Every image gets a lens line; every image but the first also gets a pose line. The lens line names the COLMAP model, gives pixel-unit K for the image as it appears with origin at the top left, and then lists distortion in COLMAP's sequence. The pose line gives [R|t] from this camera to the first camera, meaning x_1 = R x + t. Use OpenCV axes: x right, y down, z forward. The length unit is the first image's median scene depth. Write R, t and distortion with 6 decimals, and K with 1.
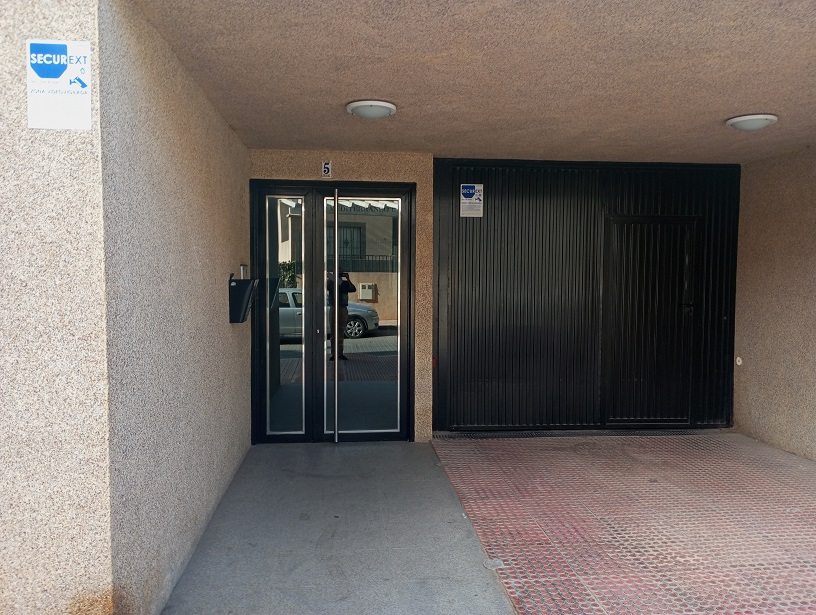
lens RADIAL K [[639.7, 0, 406.9], [0, 639.7, 308.3], [0, 0, 1]] dist [0.036571, -0.052943]
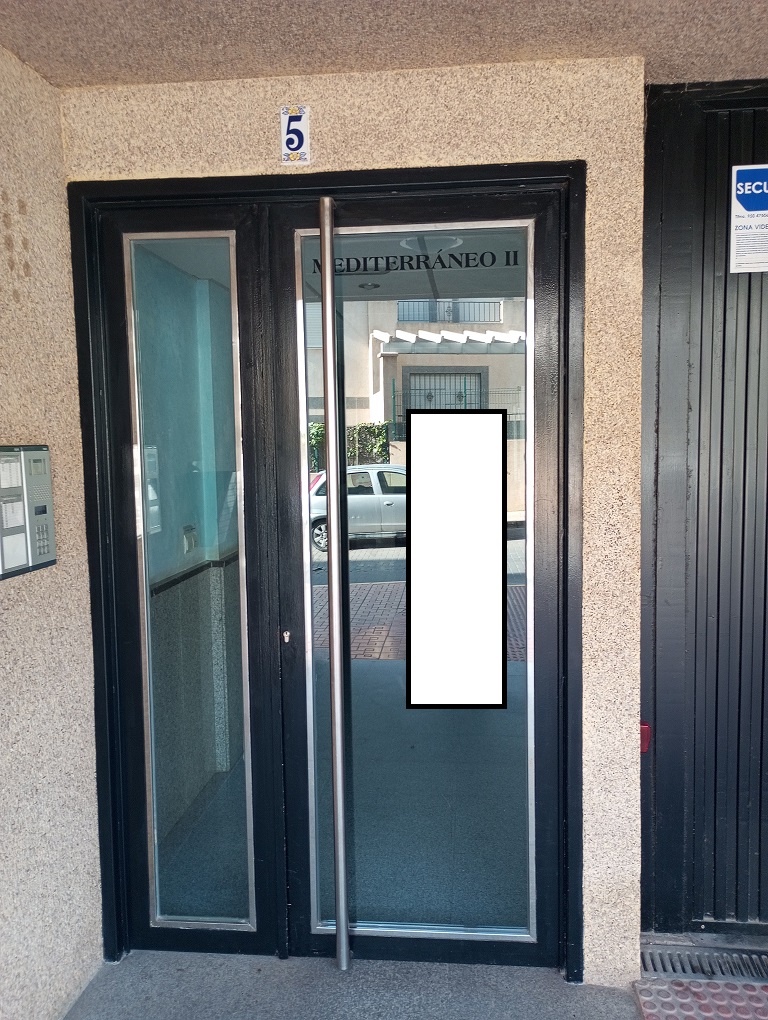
lens RADIAL K [[799.6, 0, 387.5], [0, 799.6, 508.9], [0, 0, 1]] dist [0.036571, -0.052943]
pose [[0.977711, -0.003698, -0.209923, 0.001773], [0.011674, 0.999256, 0.036768, -0.046023], [0.209631, -0.038399, 0.977026, 0.599963]]
